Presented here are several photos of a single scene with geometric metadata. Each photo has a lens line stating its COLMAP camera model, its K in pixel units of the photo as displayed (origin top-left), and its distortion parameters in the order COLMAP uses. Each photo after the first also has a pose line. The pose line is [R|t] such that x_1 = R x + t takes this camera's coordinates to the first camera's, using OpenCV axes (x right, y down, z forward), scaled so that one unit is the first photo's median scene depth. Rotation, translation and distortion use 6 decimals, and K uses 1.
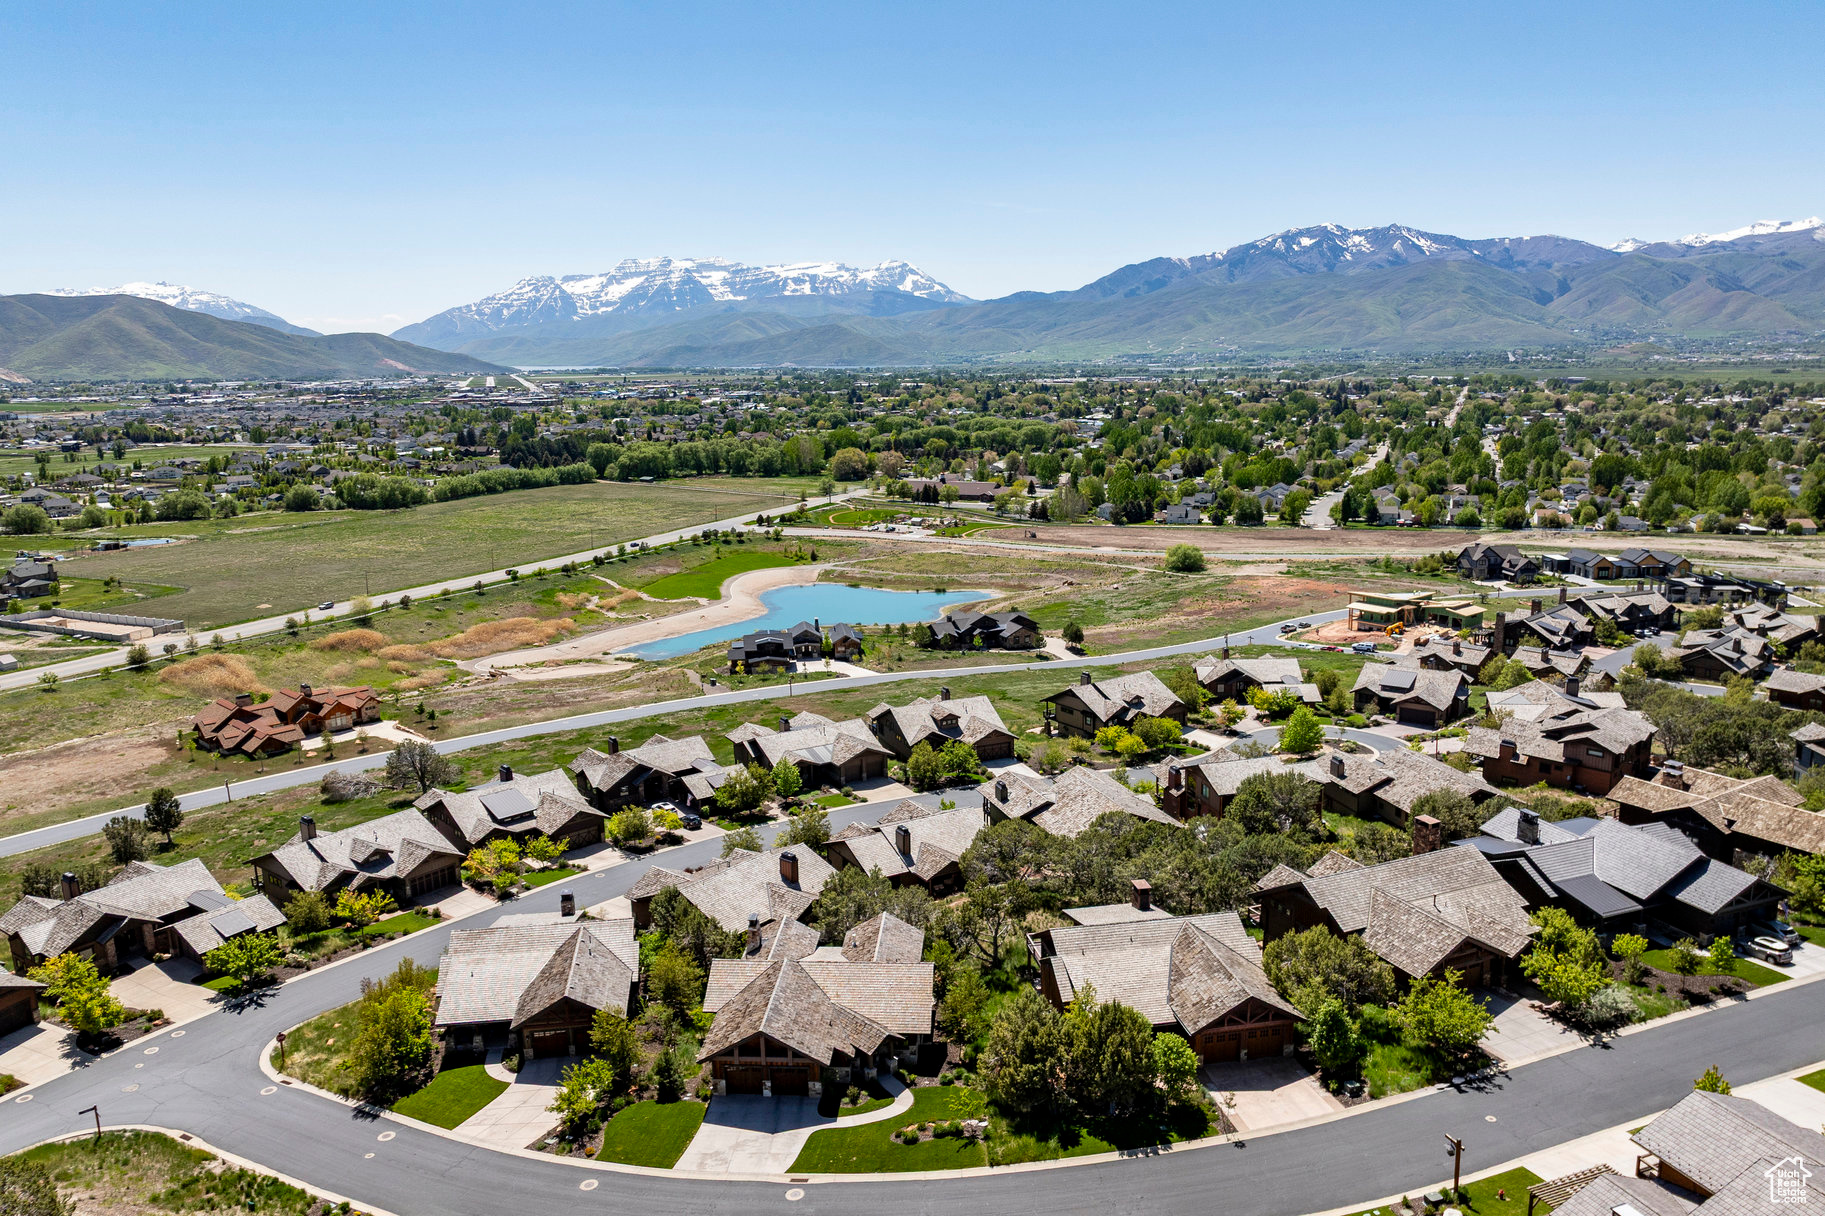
lens RADIAL K [[1316.1, 0, 910.7], [0, 1316.1, 598.4], [0, 0, 1]] dist [-0.045857, 0.010851]
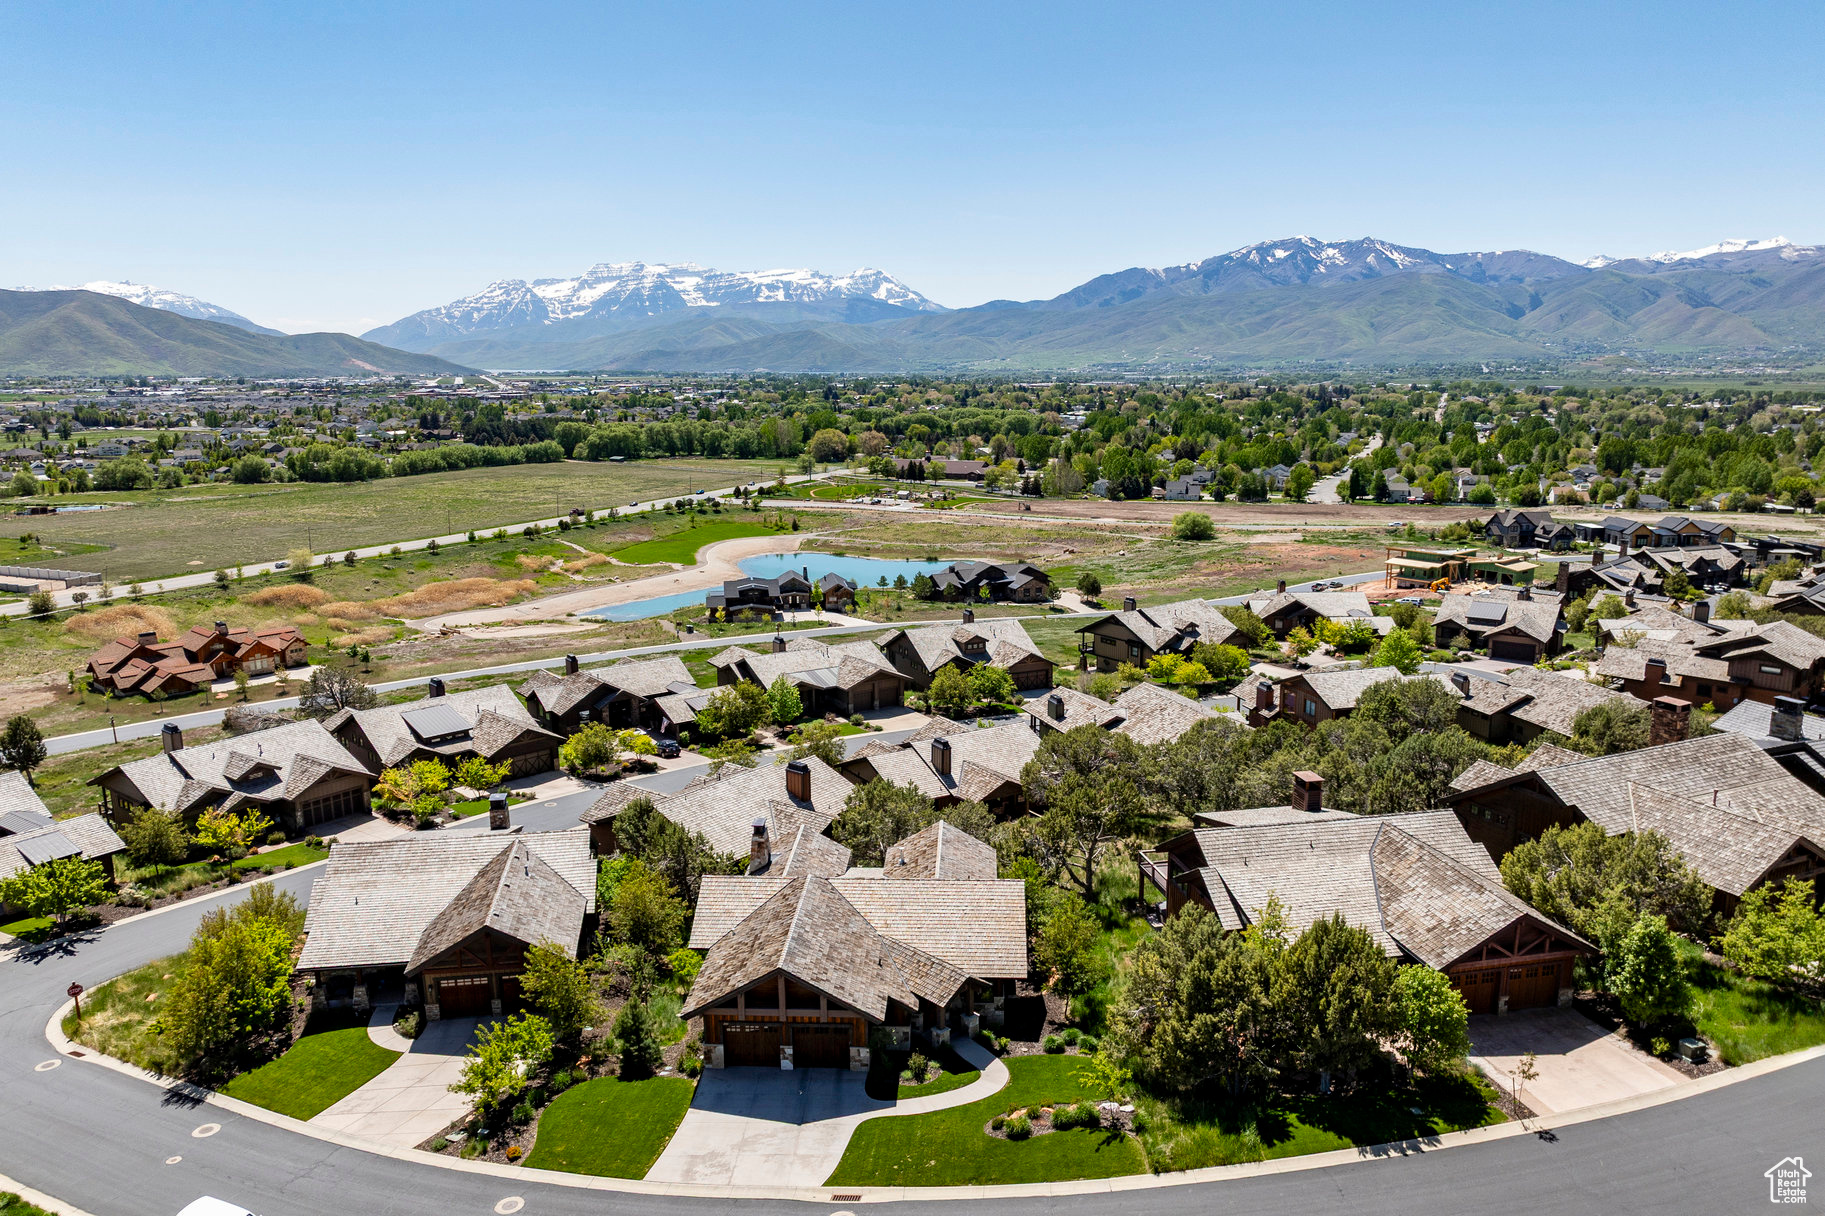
lens RADIAL K [[1316.1, 0, 913.6], [0, 1316.1, 618.9], [0, 0, 1]] dist [-0.045857, 0.010851]
pose [[0.999689, 0.007513, 0.023764, -0.019705], [-0.007710, 0.999937, 0.008207, 0.045758], [-0.023701, -0.008388, 0.999684, 0.105363]]
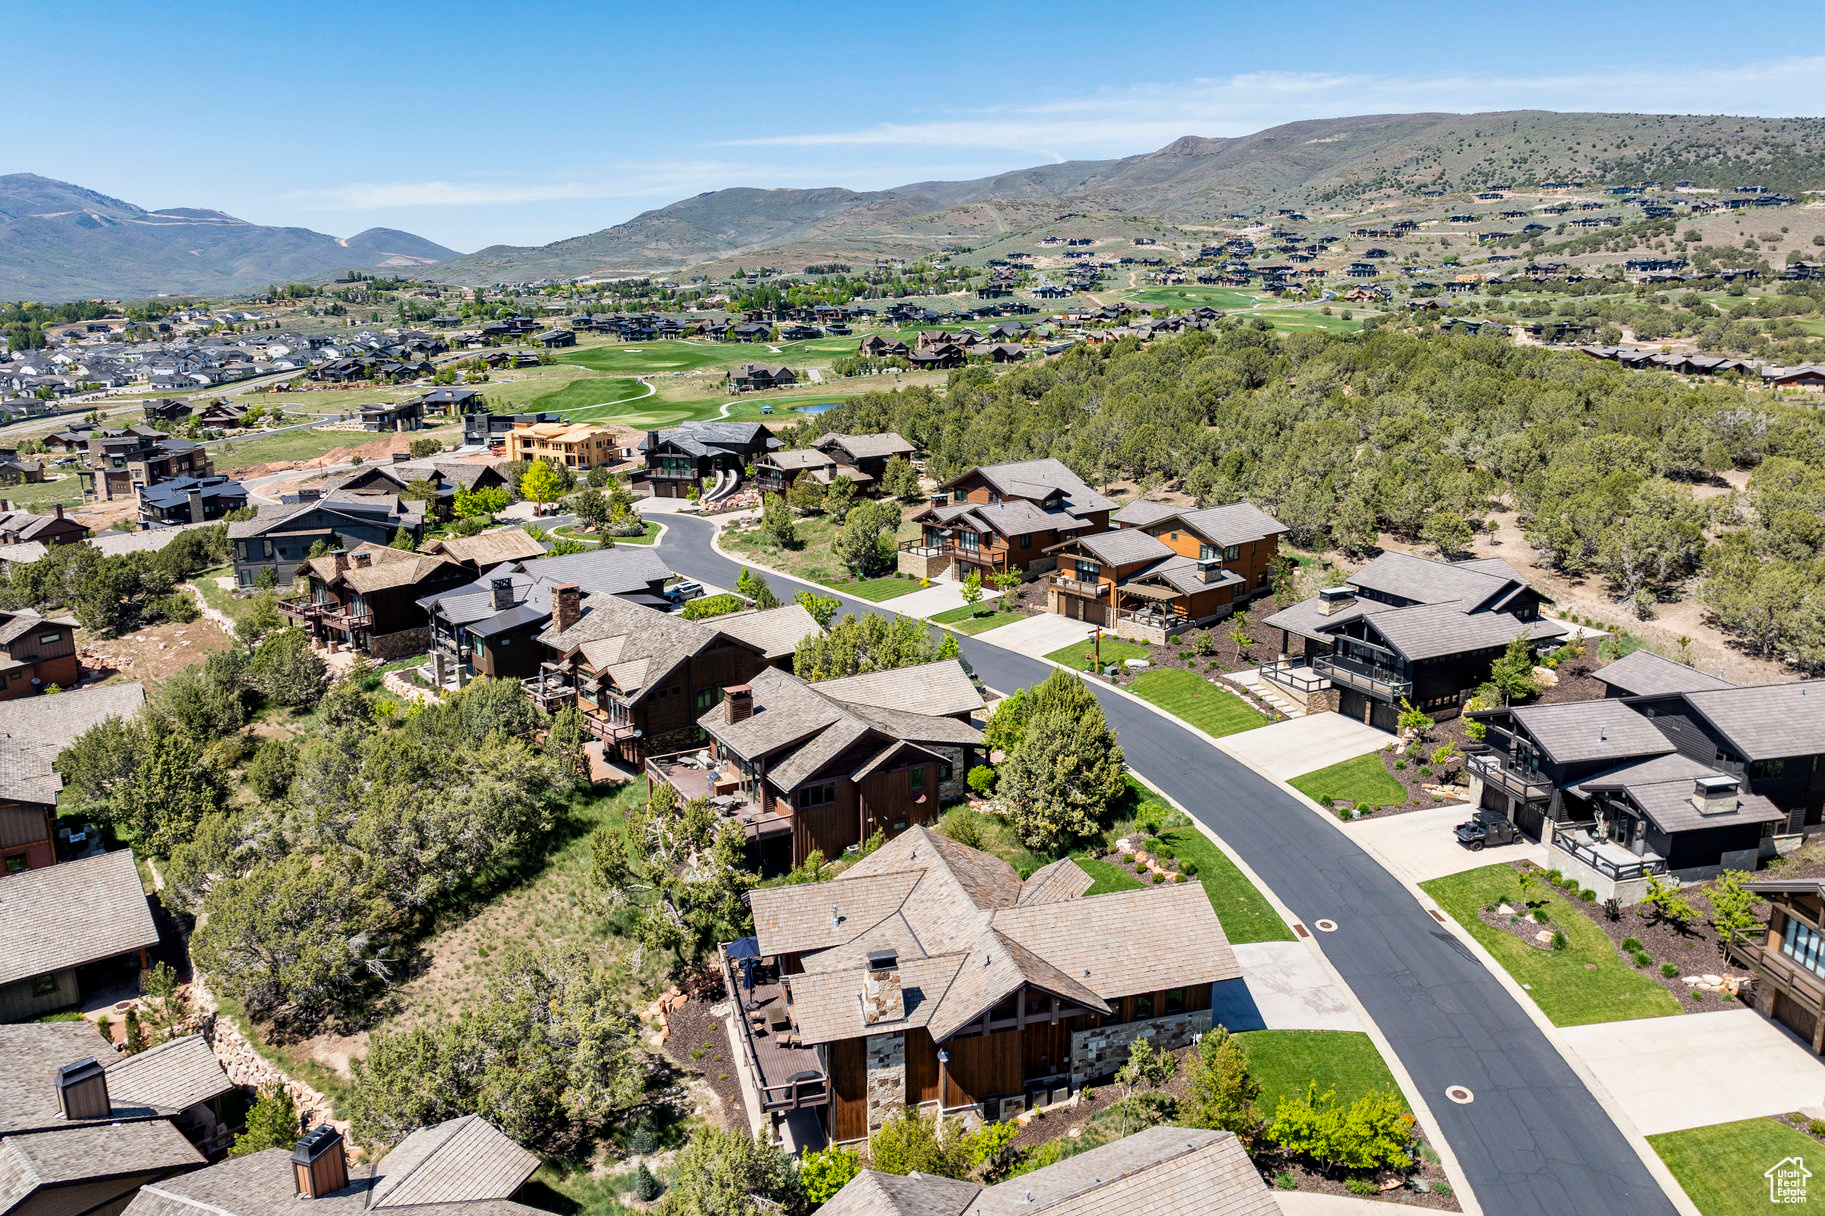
lens RADIAL K [[1316.1, 0, 921.9], [0, 1316.1, 601.0], [0, 0, 1]] dist [-0.045857, 0.010851]
pose [[-0.349010, -0.197672, 0.916034, -0.208267], [0.186448, 0.943311, 0.274595, -0.011307], [-0.918384, 0.266629, -0.292369, 0.398412]]
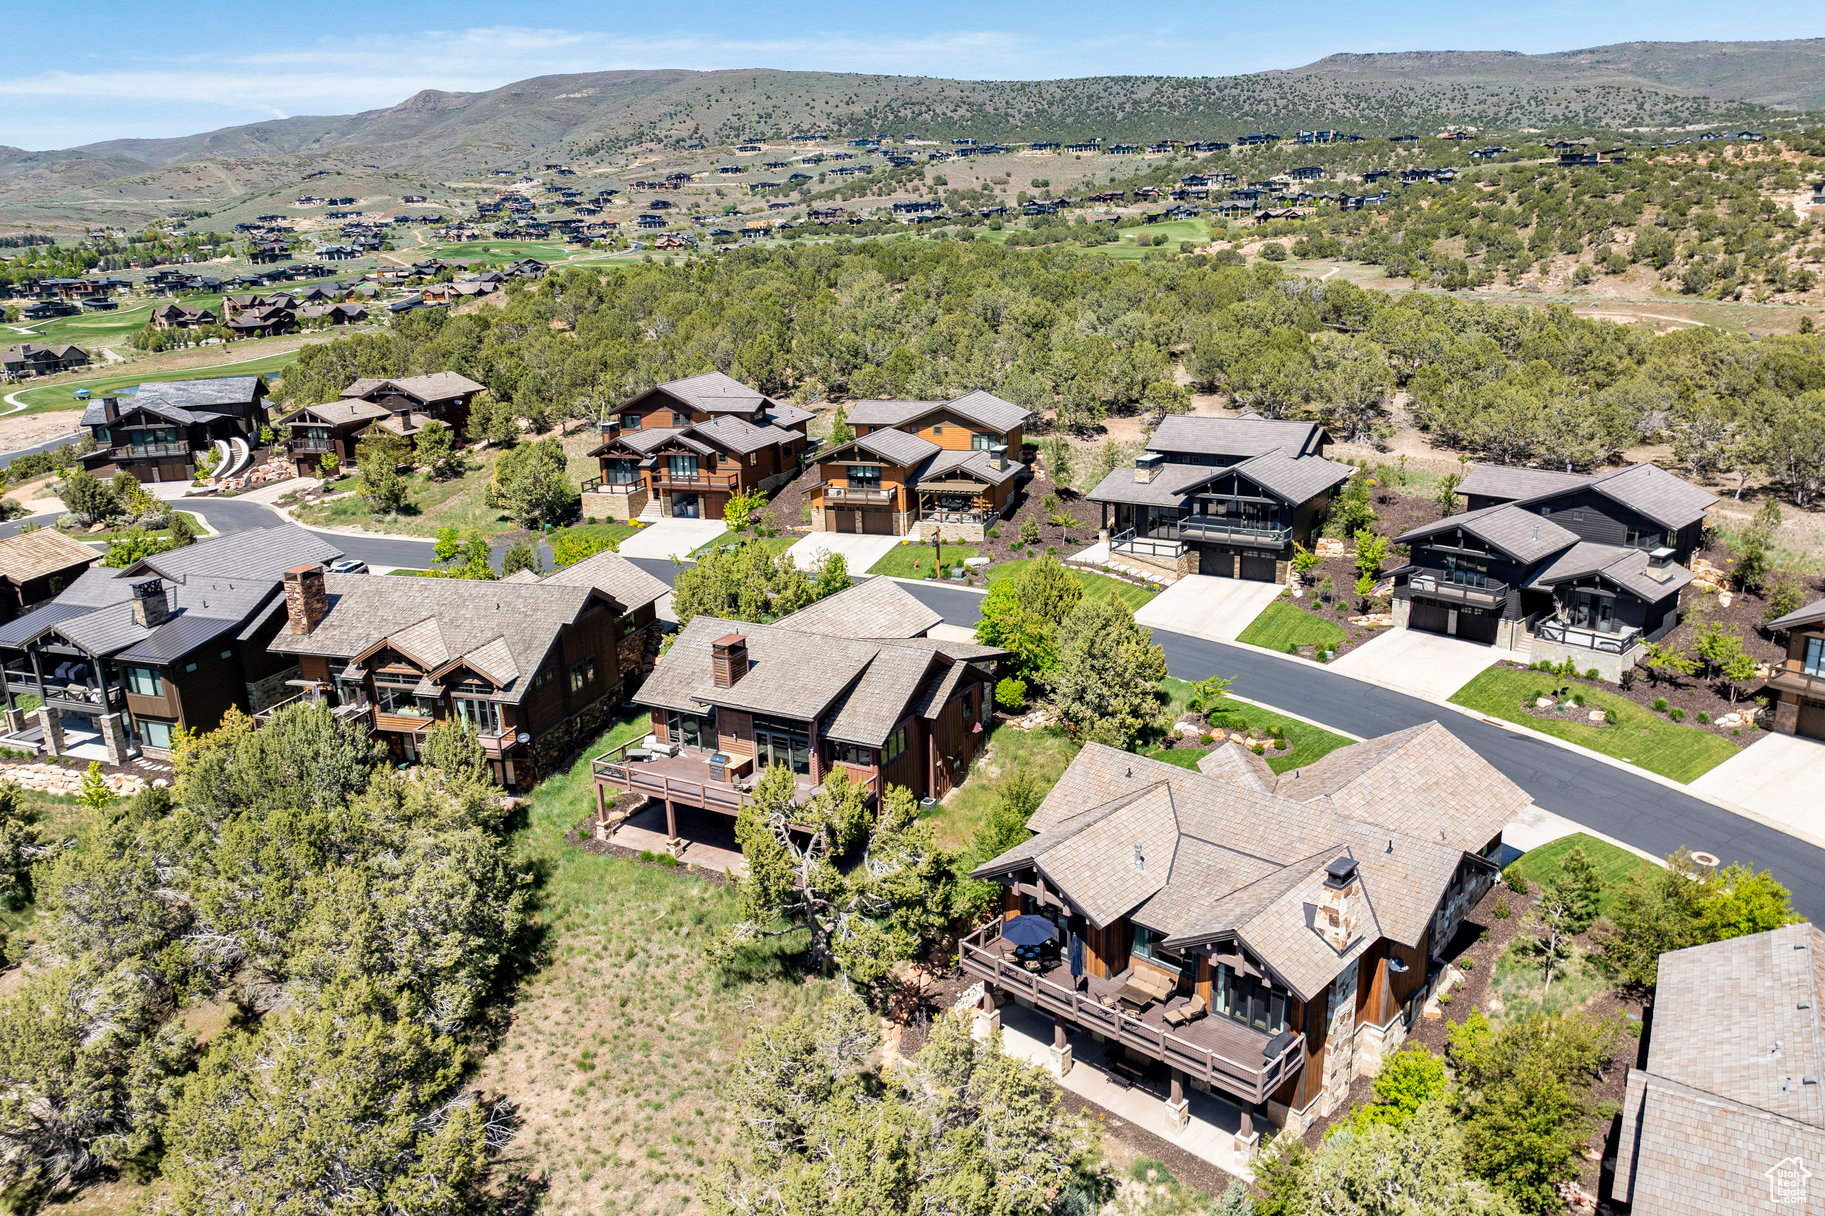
lens RADIAL K [[1316.1, 0, 917.5], [0, 1316.1, 595.0], [0, 0, 1]] dist [-0.045857, 0.010851]
pose [[-0.780604, -0.123342, 0.612734, -0.094040], [0.161469, 0.907261, 0.388336, -0.009130], [-0.603808, 0.402074, -0.688296, 0.485695]]
